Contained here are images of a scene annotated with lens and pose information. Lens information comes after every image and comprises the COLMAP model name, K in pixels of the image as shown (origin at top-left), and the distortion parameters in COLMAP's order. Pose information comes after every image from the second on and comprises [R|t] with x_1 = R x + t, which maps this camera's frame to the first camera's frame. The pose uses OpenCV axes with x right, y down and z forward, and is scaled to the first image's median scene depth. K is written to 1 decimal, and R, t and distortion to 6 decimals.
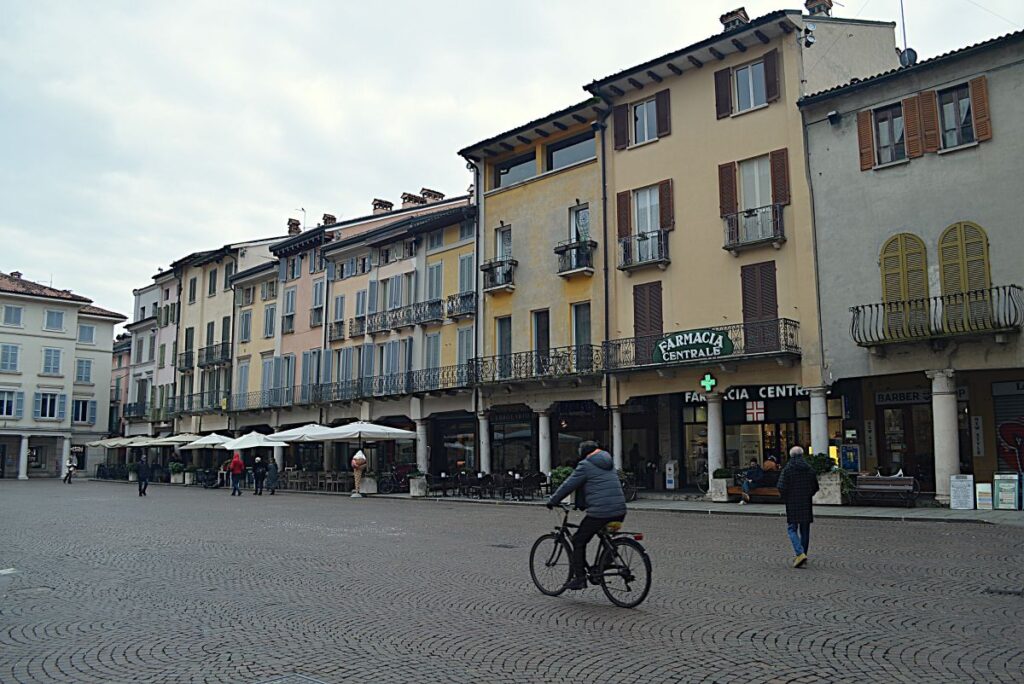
lens RADIAL K [[831.0, 0, 512.0], [0, 831.0, 342.0], [0, 0, 1]] dist [0.001907, 0.002179]
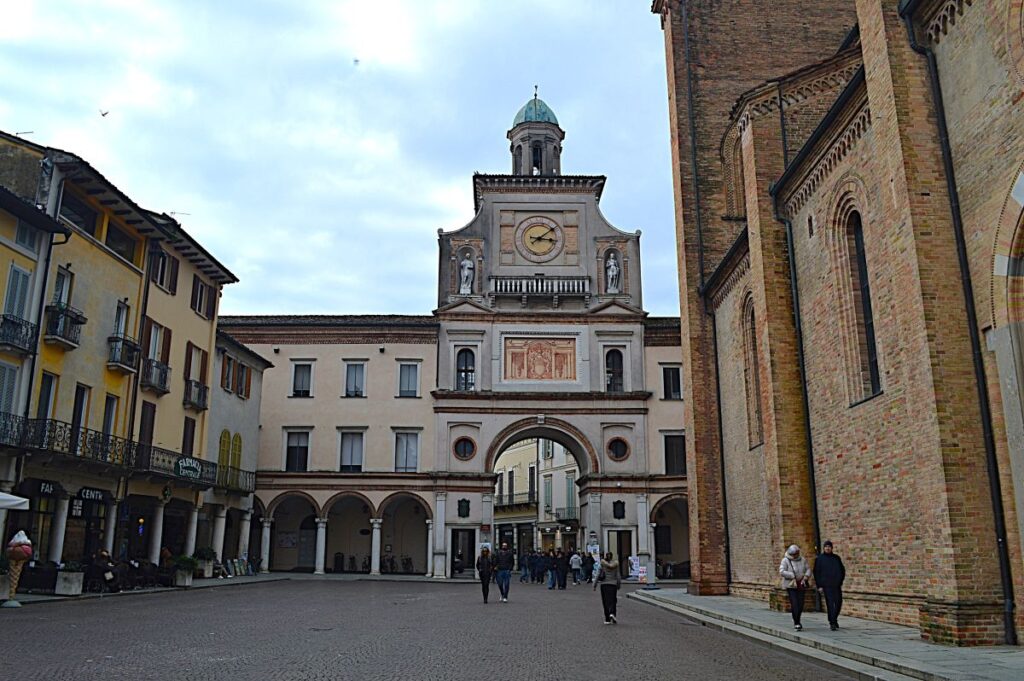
lens RADIAL K [[831.0, 0, 512.0], [0, 831.0, 340.5], [0, 0, 1]] dist [0.001907, 0.002179]
pose [[-0.672201, 0.181068, 0.717886, -1.071514], [-0.105044, 0.936499, -0.334567, 0.194960], [-0.732879, -0.300306, -0.610495, 1.345414]]
